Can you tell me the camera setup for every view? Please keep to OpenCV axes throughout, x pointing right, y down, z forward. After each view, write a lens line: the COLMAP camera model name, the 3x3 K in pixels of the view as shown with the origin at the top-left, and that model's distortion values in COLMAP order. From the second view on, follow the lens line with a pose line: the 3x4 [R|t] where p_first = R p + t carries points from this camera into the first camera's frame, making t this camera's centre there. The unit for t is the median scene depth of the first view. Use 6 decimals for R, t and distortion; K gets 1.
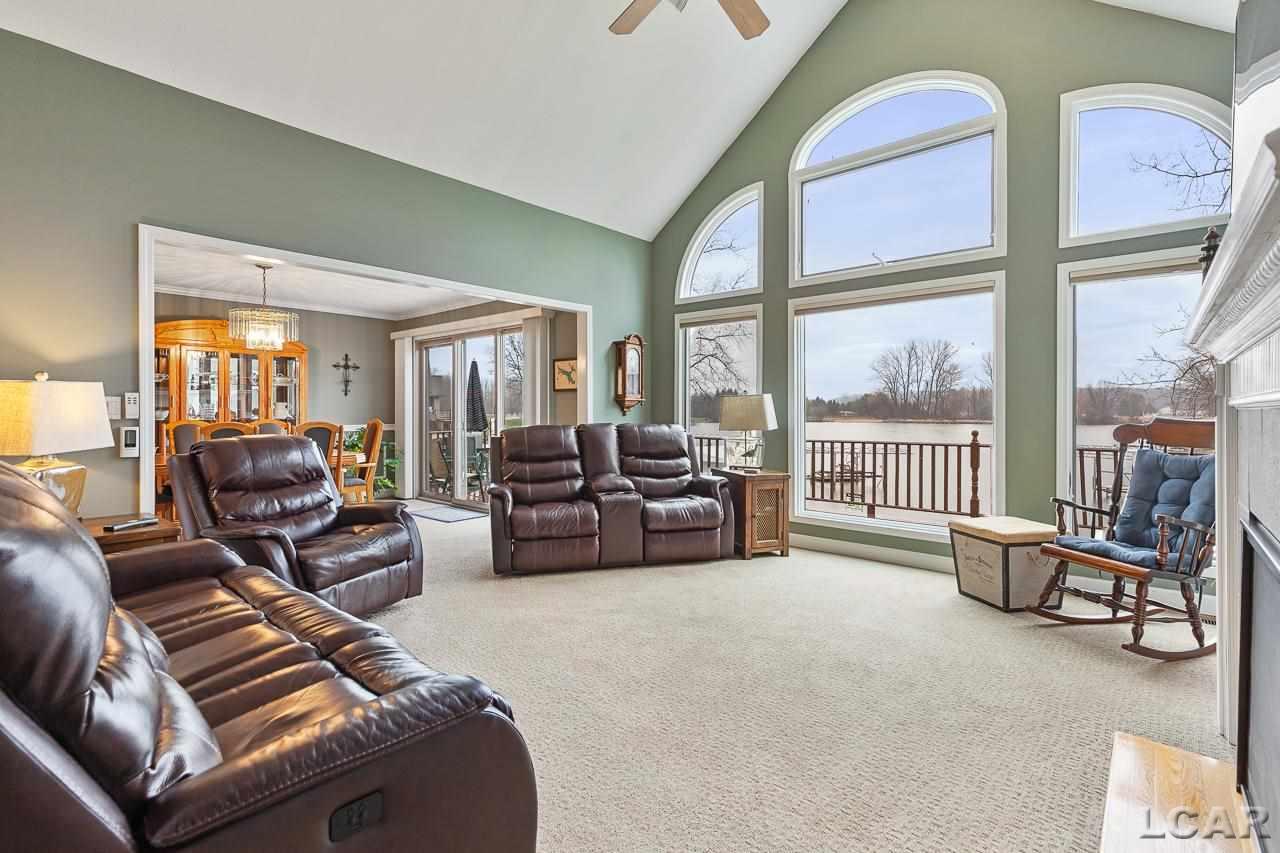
lens RADIAL K [[588.2, 0, 659.0], [0, 588.2, 405.2], [0, 0, 1]] dist [0.010037, 0.001396]
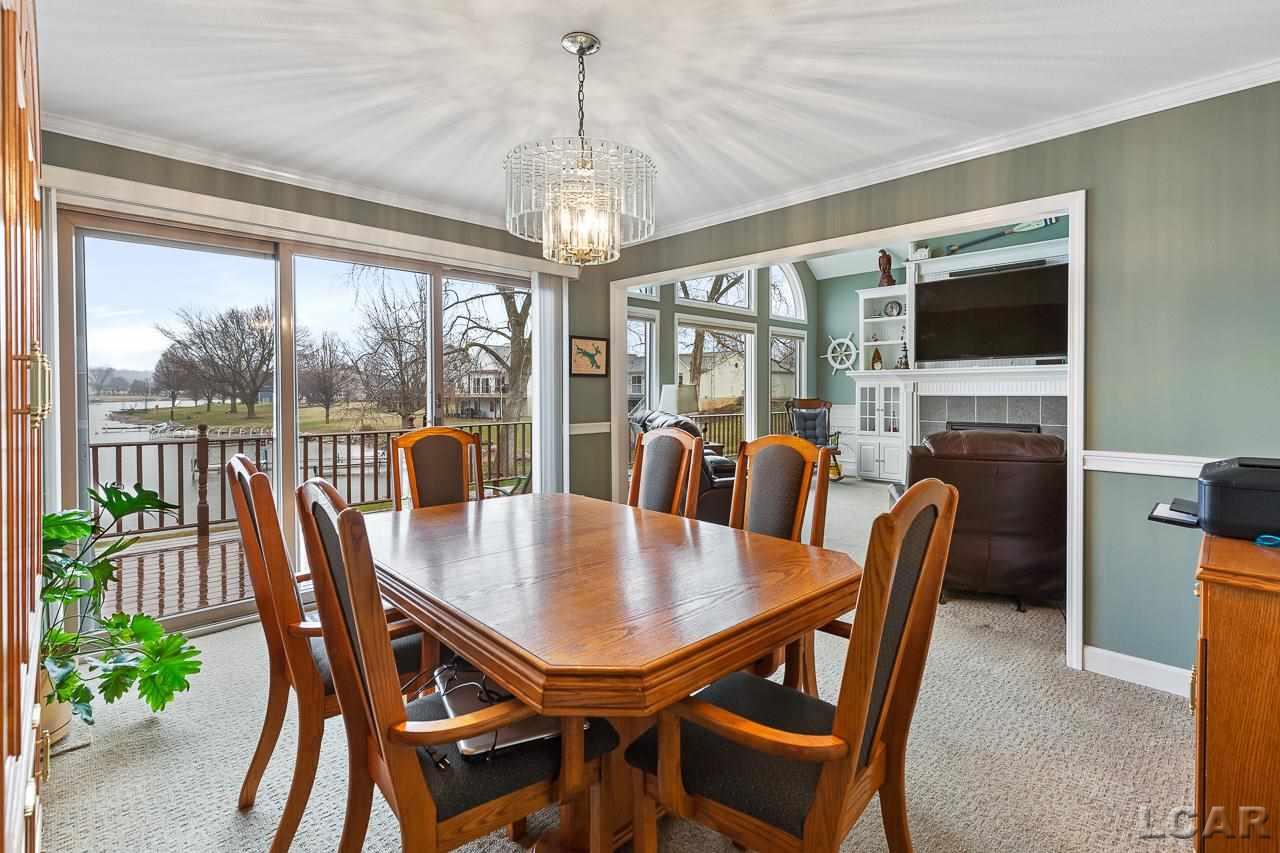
lens RADIAL K [[588.2, 0, 665.7], [0, 588.2, 402.4], [0, 0, 1]] dist [0.010037, 0.001396]
pose [[0.066048, -0.018030, 0.997654, -0.987337], [0.005859, 0.999827, 0.017682, -0.001197], [-0.997799, 0.004677, 0.066143, 0.837828]]
